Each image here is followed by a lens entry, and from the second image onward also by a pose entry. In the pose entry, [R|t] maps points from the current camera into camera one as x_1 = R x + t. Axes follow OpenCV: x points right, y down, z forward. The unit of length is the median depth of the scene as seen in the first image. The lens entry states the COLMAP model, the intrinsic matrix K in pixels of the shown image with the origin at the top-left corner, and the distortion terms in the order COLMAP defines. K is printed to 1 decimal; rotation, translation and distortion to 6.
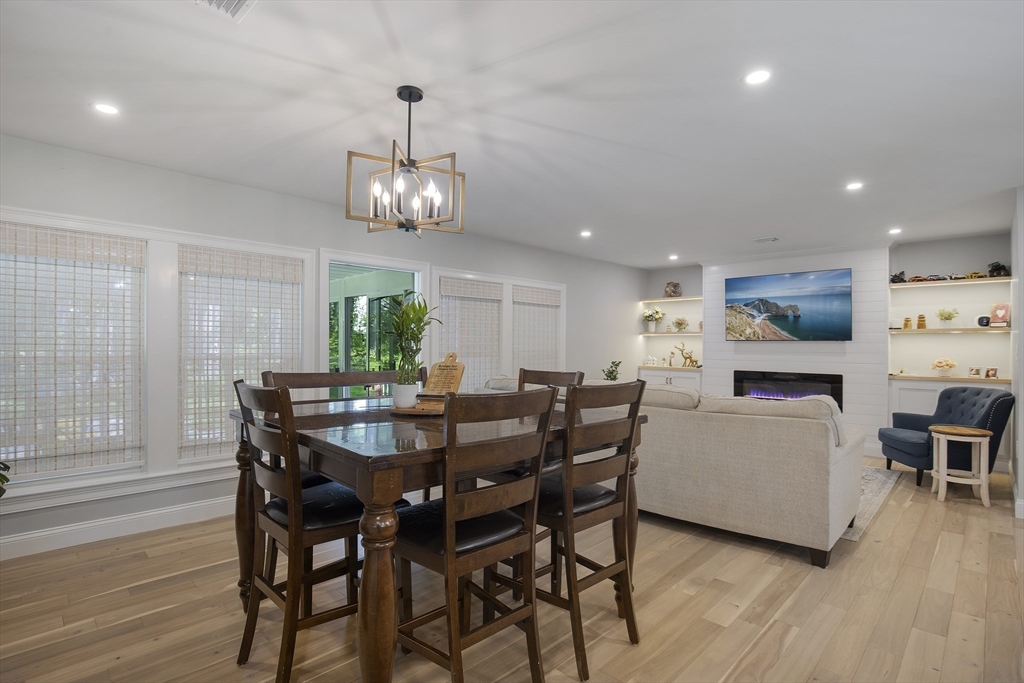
lens RADIAL K [[502.2, 0, 518.8], [0, 502.2, 344.1], [0, 0, 1]] dist [-0.015837, -0.000474]
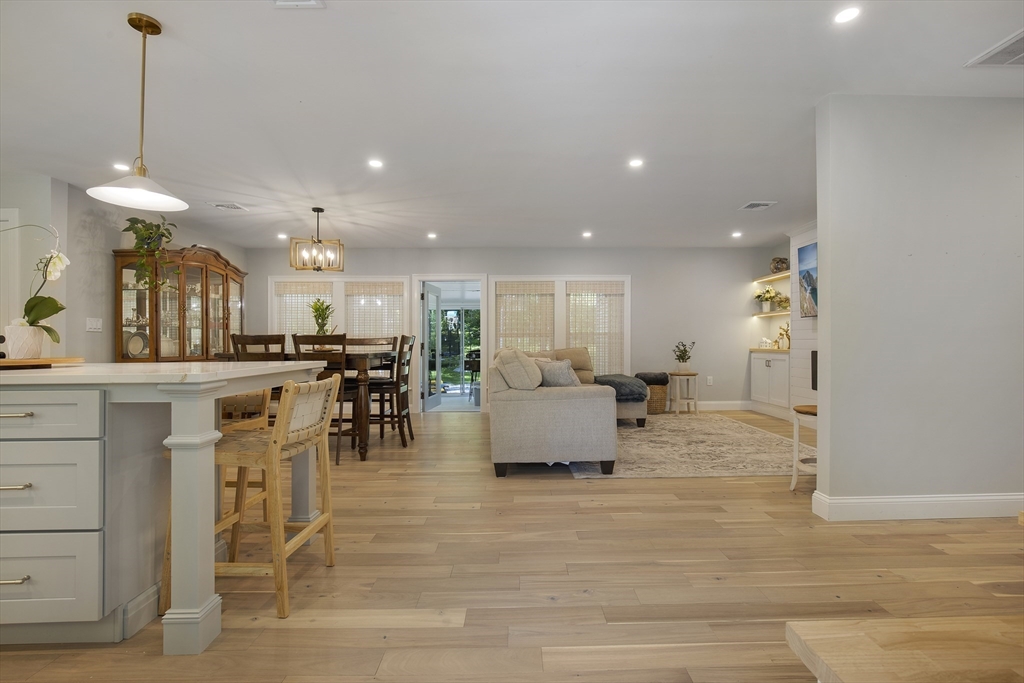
lens RADIAL K [[466.4, 0, 512.0], [0, 466.4, 341.5], [0, 0, 1]] dist [-0.017350, 0.000143]
pose [[0.708173, -0.008422, -0.705989, 0.828714], [0.008633, 0.999957, -0.003269, 0.044319], [0.705987, -0.003780, 0.708215, 0.067908]]
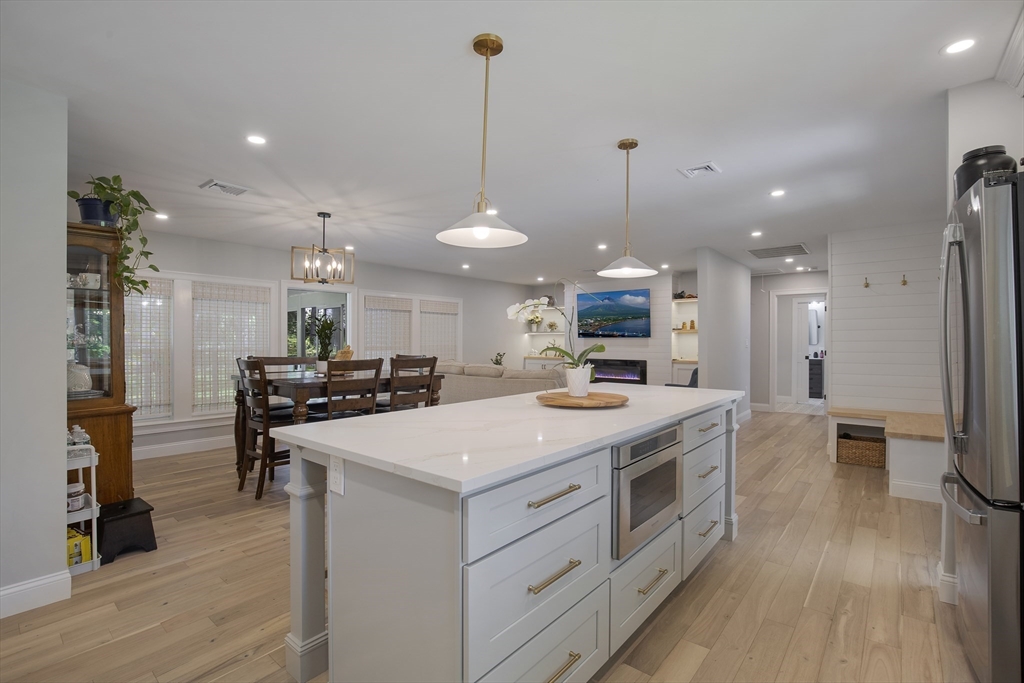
lens RADIAL K [[466.4, 0, 512.0], [0, 466.4, 341.5], [0, 0, 1]] dist [-0.017350, 0.000143]
pose [[0.997585, -0.005937, 0.069205, 0.179133], [0.005954, 0.999982, -0.000033, 0.003742], [-0.069203, 0.000445, 0.997602, -0.403760]]
